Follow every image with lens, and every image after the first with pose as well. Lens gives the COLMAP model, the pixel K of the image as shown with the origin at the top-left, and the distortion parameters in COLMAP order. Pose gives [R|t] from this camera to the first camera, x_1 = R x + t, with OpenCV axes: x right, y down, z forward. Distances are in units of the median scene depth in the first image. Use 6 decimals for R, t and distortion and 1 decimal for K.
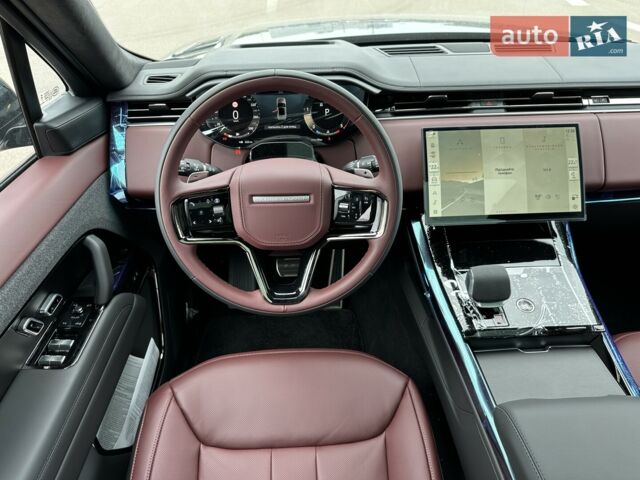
lens RADIAL K [[461.2, 0, 320.0], [0, 461.2, 240.0], [0, 0, 1]] dist [0.007930, 0.000275]
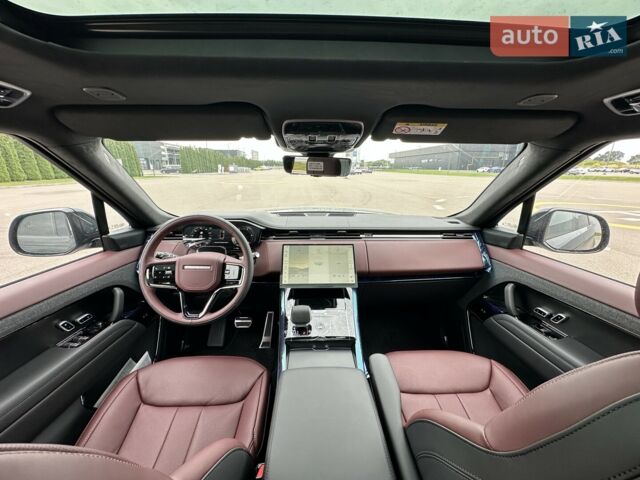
lens RADIAL K [[255.4, 0, 320.0], [0, 255.4, 240.0], [0, 0, 1]] dist [-0.002900, -0.000190]
pose [[0.999750, 0.021395, -0.006497, 0.414136], [-0.022323, 0.938499, -0.344560, 0.159491], [-0.001274, 0.344619, 0.938742, -0.157392]]
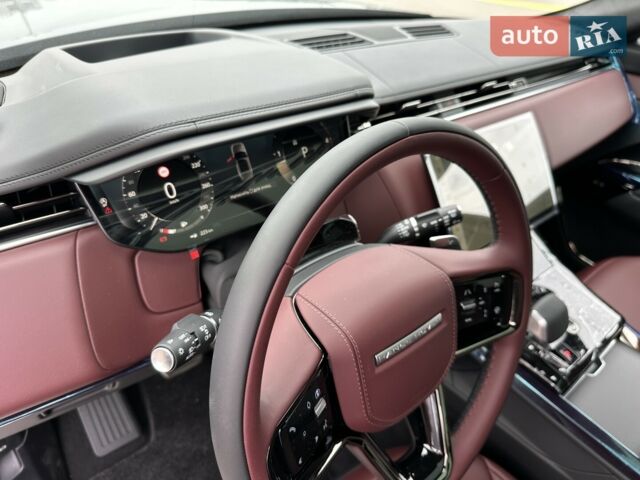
lens RADIAL K [[451.3, 0, 320.0], [0, 451.3, 240.0], [0, 0, 1]] dist [0.050661, -0.069505]
pose [[0.789033, -0.294409, 0.539212, -0.356713], [0.254147, 0.955494, 0.149803, -0.260203], [-0.559317, 0.018840, 0.828740, 0.492046]]
